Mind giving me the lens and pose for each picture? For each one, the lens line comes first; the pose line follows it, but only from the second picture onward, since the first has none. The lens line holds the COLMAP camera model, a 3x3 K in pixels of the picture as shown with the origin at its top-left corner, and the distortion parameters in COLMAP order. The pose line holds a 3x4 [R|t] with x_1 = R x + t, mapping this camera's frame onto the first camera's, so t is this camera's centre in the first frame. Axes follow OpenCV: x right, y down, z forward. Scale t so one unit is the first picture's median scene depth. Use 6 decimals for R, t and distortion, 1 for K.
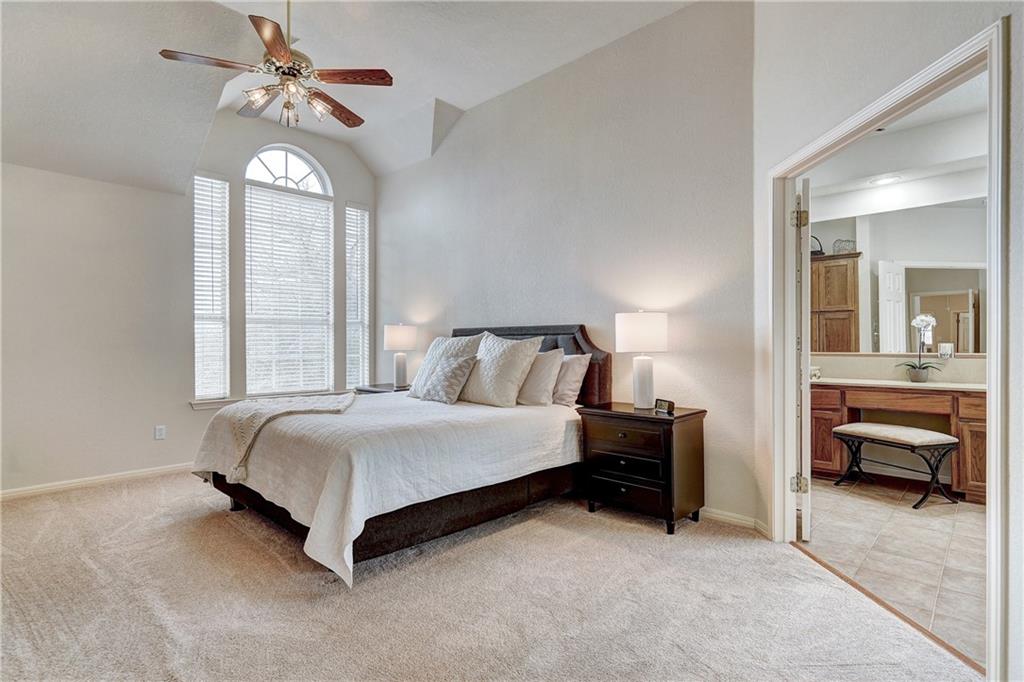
lens RADIAL K [[506.1, 0, 512.2], [0, 506.1, 340.4], [0, 0, 1]] dist [0.001426, 0.000150]
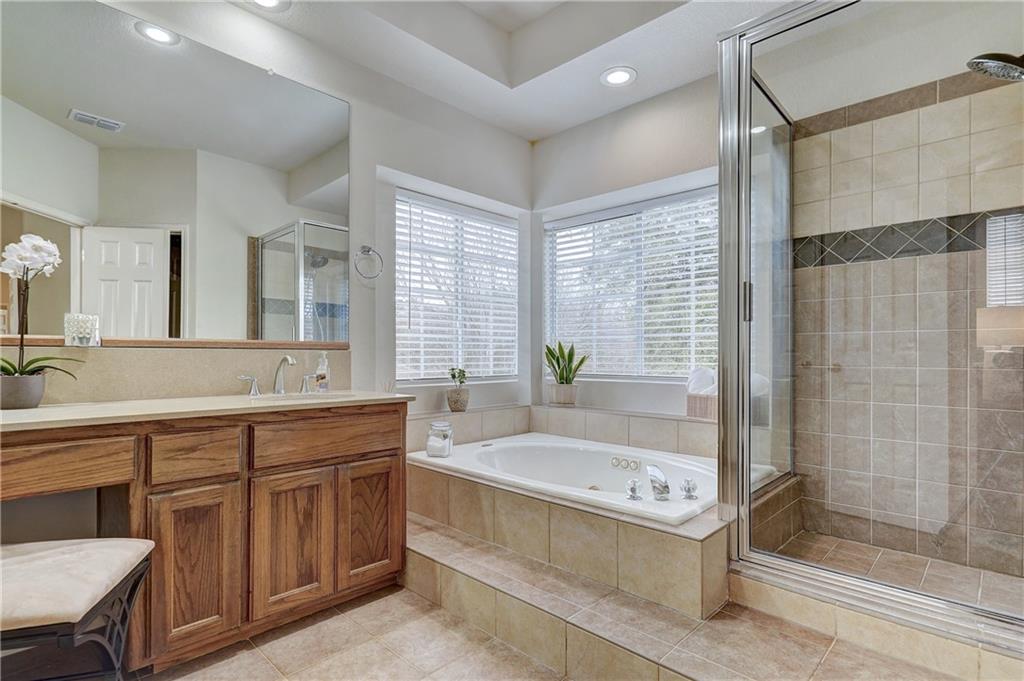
lens RADIAL K [[506.1, 0, 512.3], [0, 506.1, 344.8], [0, 0, 1]] dist [0.001426, 0.000150]
pose [[-0.004870, 0.010891, 0.999929, 0.468351], [-0.002701, 0.999937, -0.010904, 0.041570], [-0.999984, -0.002754, -0.004840, 0.709123]]
